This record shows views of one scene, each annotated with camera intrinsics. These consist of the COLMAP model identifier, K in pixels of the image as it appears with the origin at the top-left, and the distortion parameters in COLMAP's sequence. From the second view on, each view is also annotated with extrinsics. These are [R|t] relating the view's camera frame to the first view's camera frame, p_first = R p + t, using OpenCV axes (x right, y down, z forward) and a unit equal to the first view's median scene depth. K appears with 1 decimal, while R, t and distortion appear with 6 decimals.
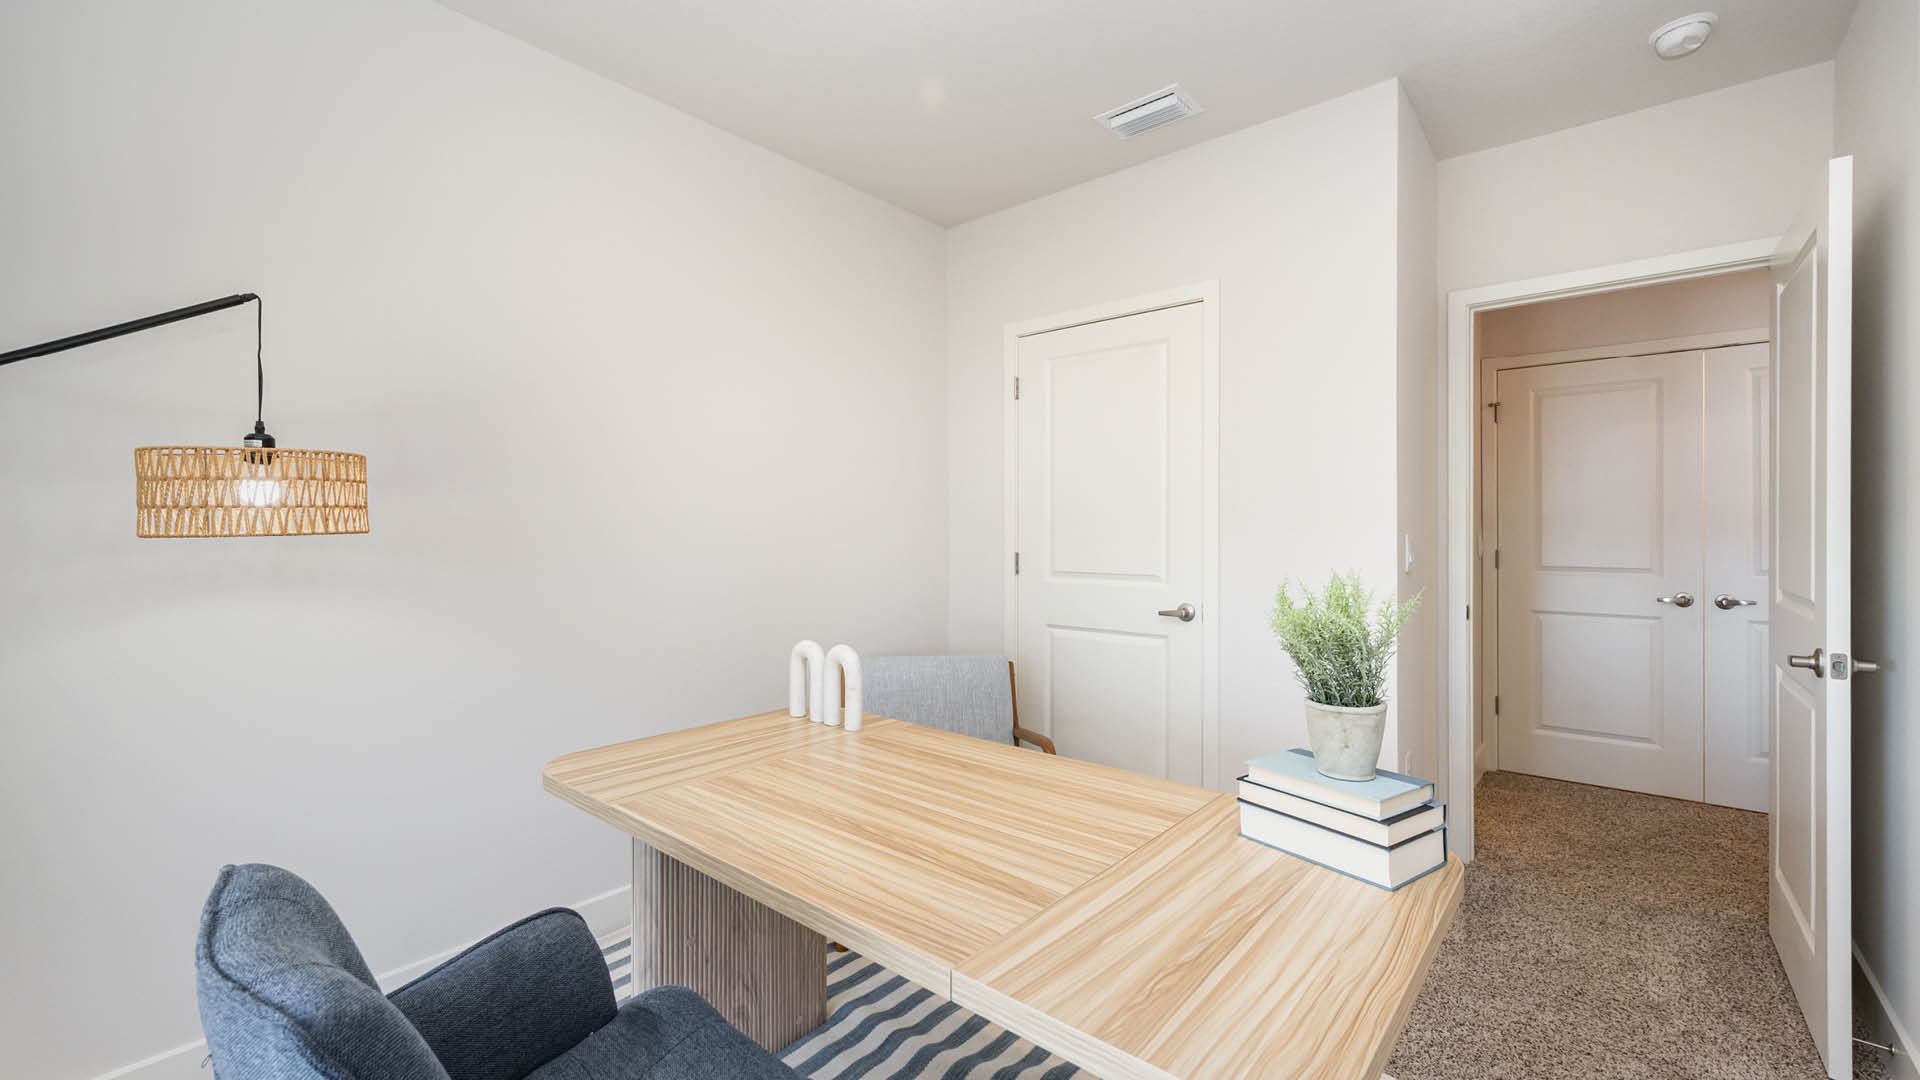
lens RADIAL K [[779.5, 0, 970.2], [0, 779.5, 535.8], [0, 0, 1]] dist [-0.000652, 0.000203]
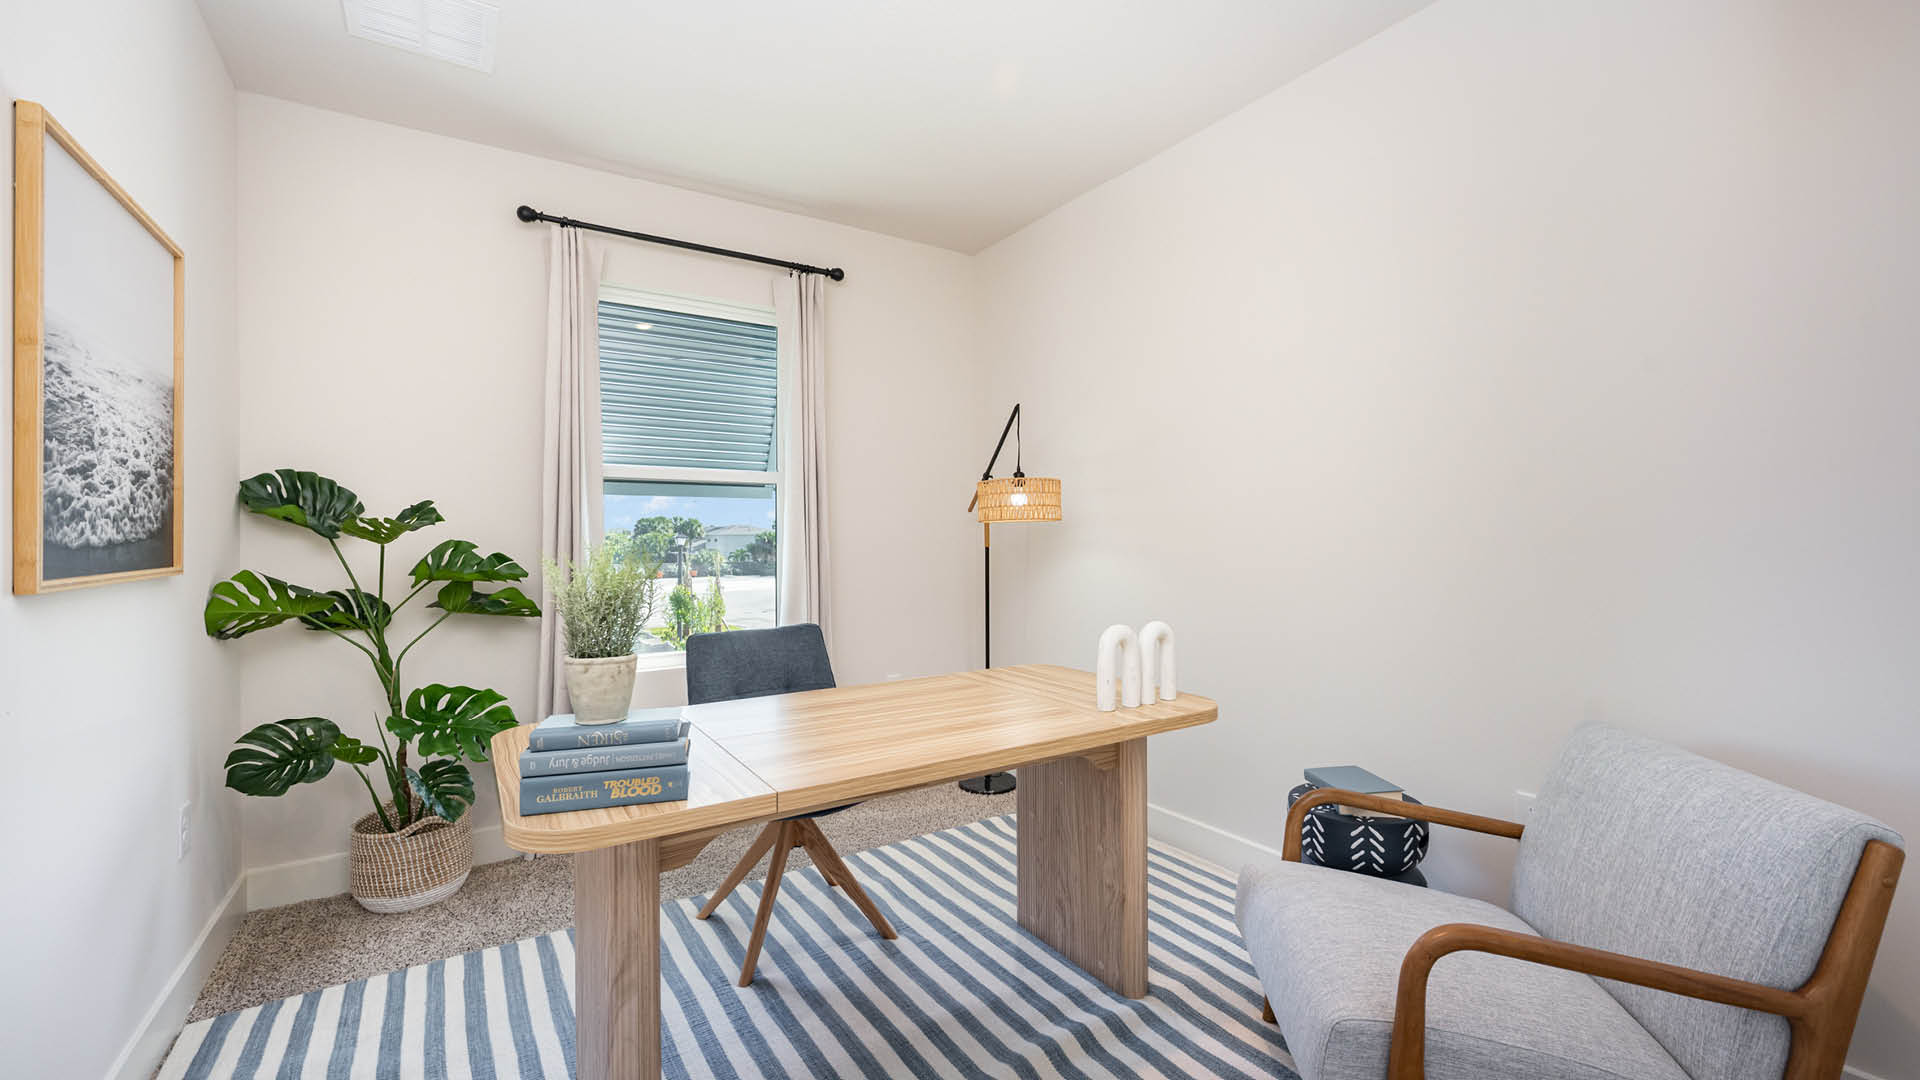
lens RADIAL K [[779.5, 0, 970.2], [0, 779.5, 535.8], [0, 0, 1]] dist [-0.000652, 0.000203]
pose [[-0.277633, 0.000923, -0.960687, 1.088159], [-0.004658, 0.999986, 0.002306, 0.033668], [0.960676, 0.005115, -0.277625, 1.410007]]
